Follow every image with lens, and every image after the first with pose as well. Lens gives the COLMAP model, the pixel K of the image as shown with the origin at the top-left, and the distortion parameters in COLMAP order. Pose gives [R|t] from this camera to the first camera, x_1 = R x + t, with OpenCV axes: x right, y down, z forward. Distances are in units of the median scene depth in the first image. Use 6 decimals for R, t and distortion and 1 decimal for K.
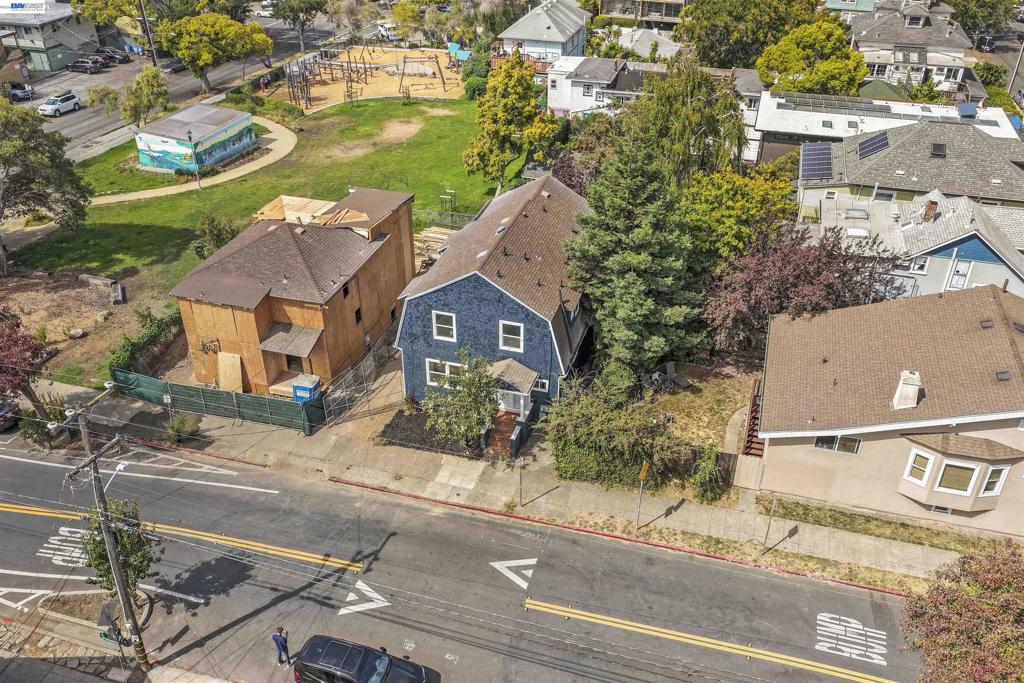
lens RADIAL K [[873.1, 0, 519.3], [0, 873.1, 349.6], [0, 0, 1]] dist [-0.008974, 0.029714]
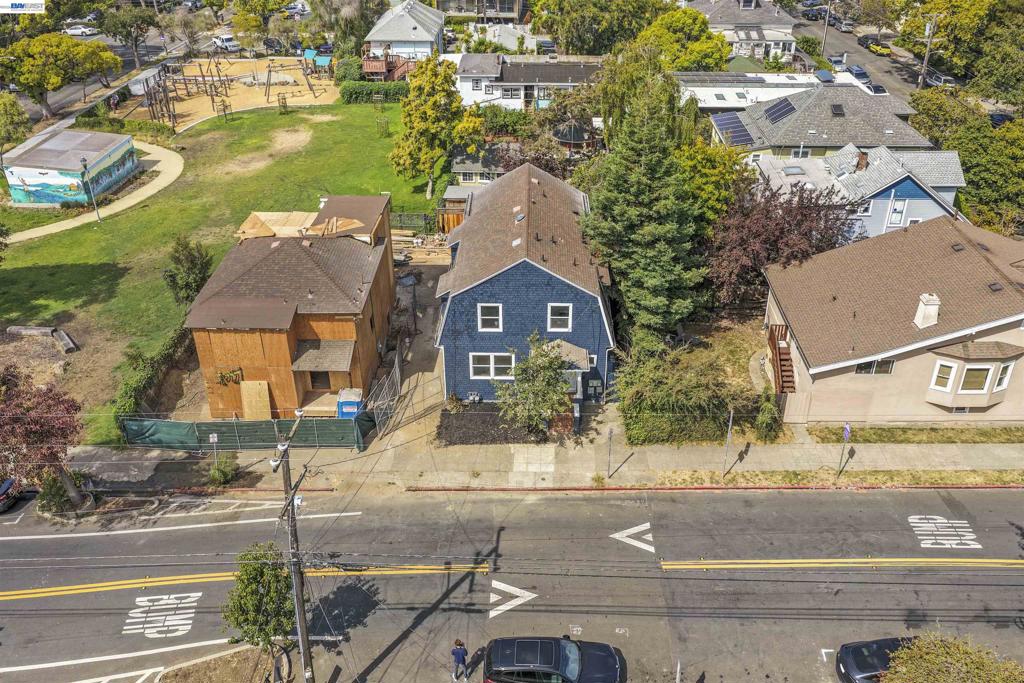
lens RADIAL K [[873.1, 0, 552.2], [0, 873.1, 286.9], [0, 0, 1]] dist [-0.008974, 0.029714]
pose [[0.956952, -0.133787, 0.257572, -0.260589], [0.149823, 0.987752, -0.043580, -0.006731], [-0.248586, 0.080294, 0.965276, 0.007574]]
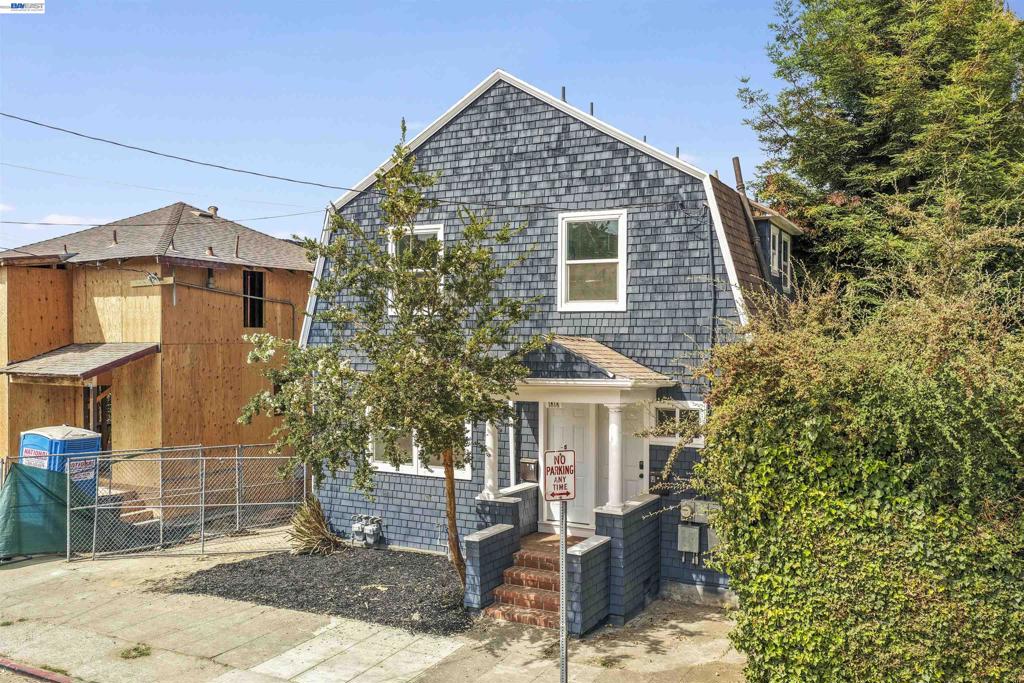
lens RADIAL K [[873.1, 0, 530.5], [0, 873.1, 346.9], [0, 0, 1]] dist [-0.008974, 0.029714]
pose [[0.982279, -0.000033, -0.187423, 0.028899], [-0.099595, 0.847032, -0.522127, 0.179748], [0.158770, 0.531541, 0.832019, 0.688807]]
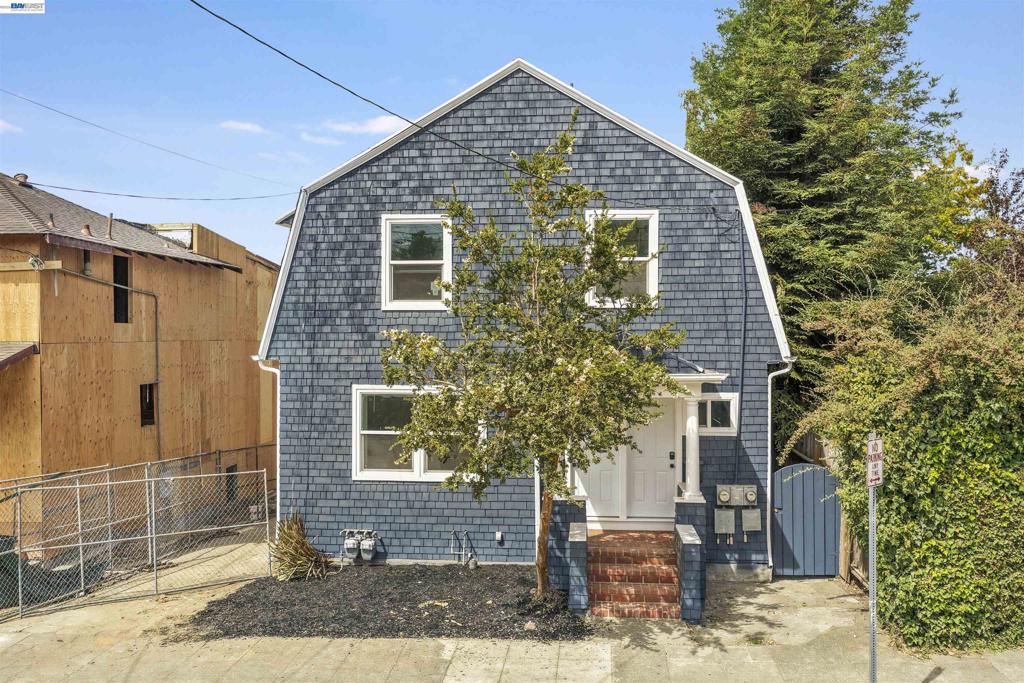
lens RADIAL K [[873.1, 0, 535.2], [0, 873.1, 349.5], [0, 0, 1]] dist [-0.008974, 0.029714]
pose [[0.976140, -0.009009, 0.216956, -0.110375], [0.121489, 0.850783, -0.511281, 0.175659], [-0.179977, 0.525440, 0.831578, 0.694072]]
